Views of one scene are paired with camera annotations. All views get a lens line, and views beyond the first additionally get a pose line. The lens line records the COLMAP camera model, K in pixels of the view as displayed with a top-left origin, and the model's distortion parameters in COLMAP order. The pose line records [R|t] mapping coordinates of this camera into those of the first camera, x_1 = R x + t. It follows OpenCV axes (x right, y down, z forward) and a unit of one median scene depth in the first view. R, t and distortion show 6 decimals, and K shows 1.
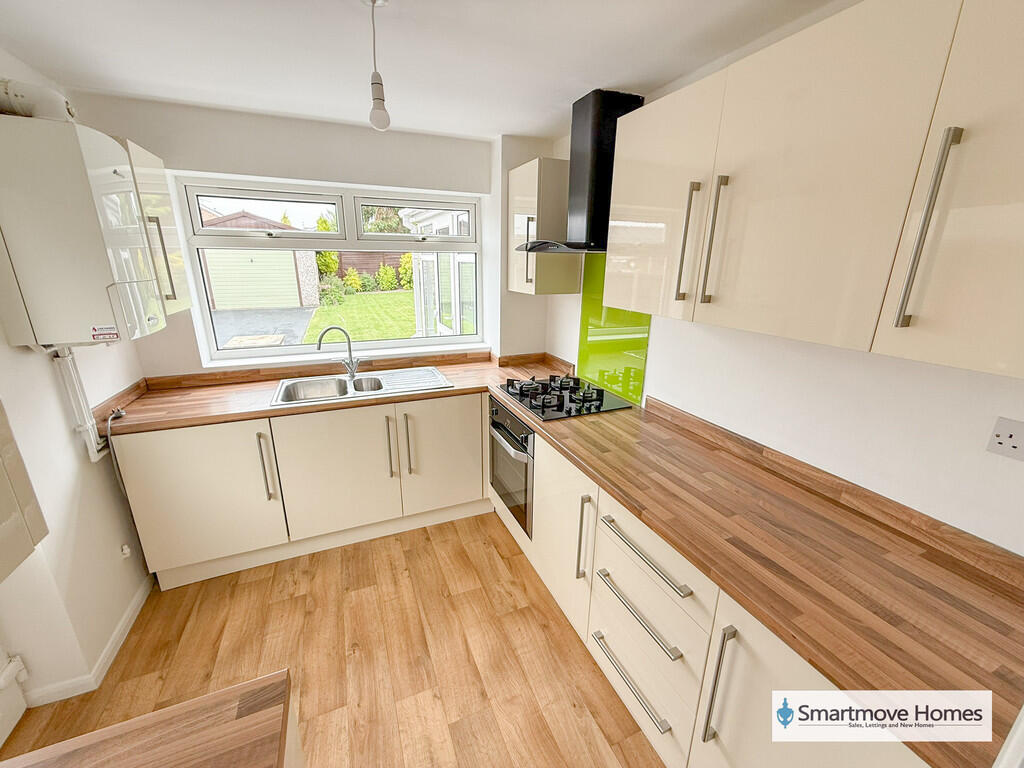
lens RADIAL K [[410.7, 0, 507.8], [0, 410.7, 383.0], [0, 0, 1]] dist [-0.001069, 0.000530]
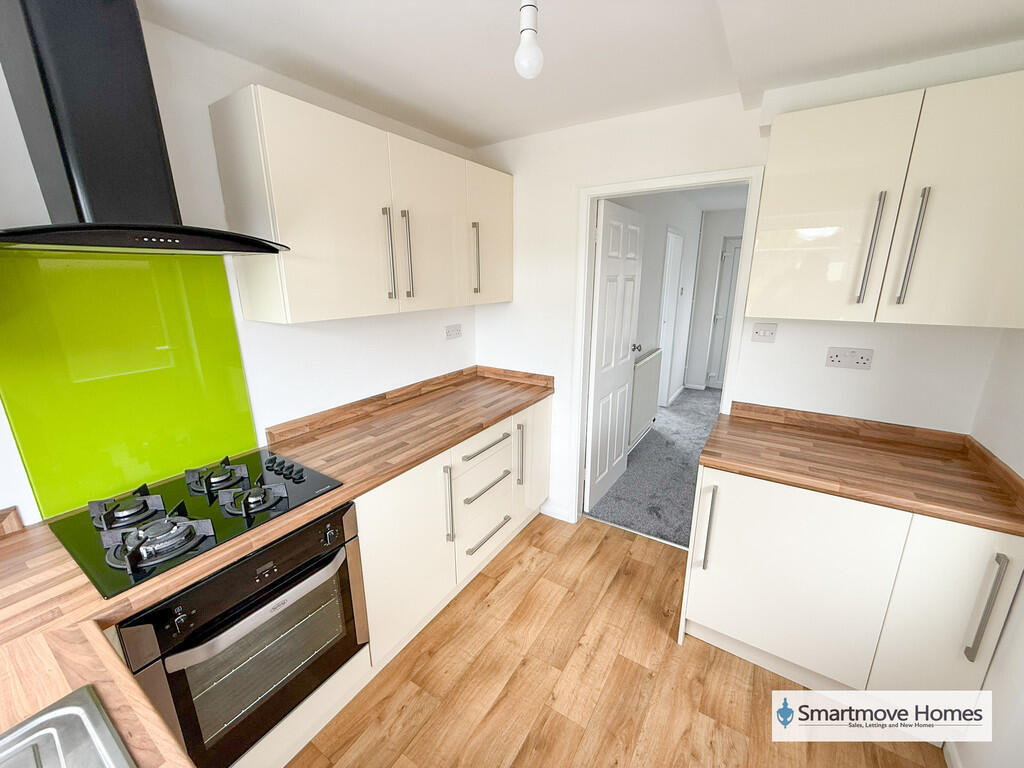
lens RADIAL K [[410.7, 0, 510.1], [0, 410.7, 380.7], [0, 0, 1]] dist [-0.001069, 0.000530]
pose [[-0.571910, -0.212189, 0.792398, -0.736411], [0.234003, 0.883632, 0.405509, -0.350858], [-0.786233, 0.417338, -0.455705, 1.201978]]
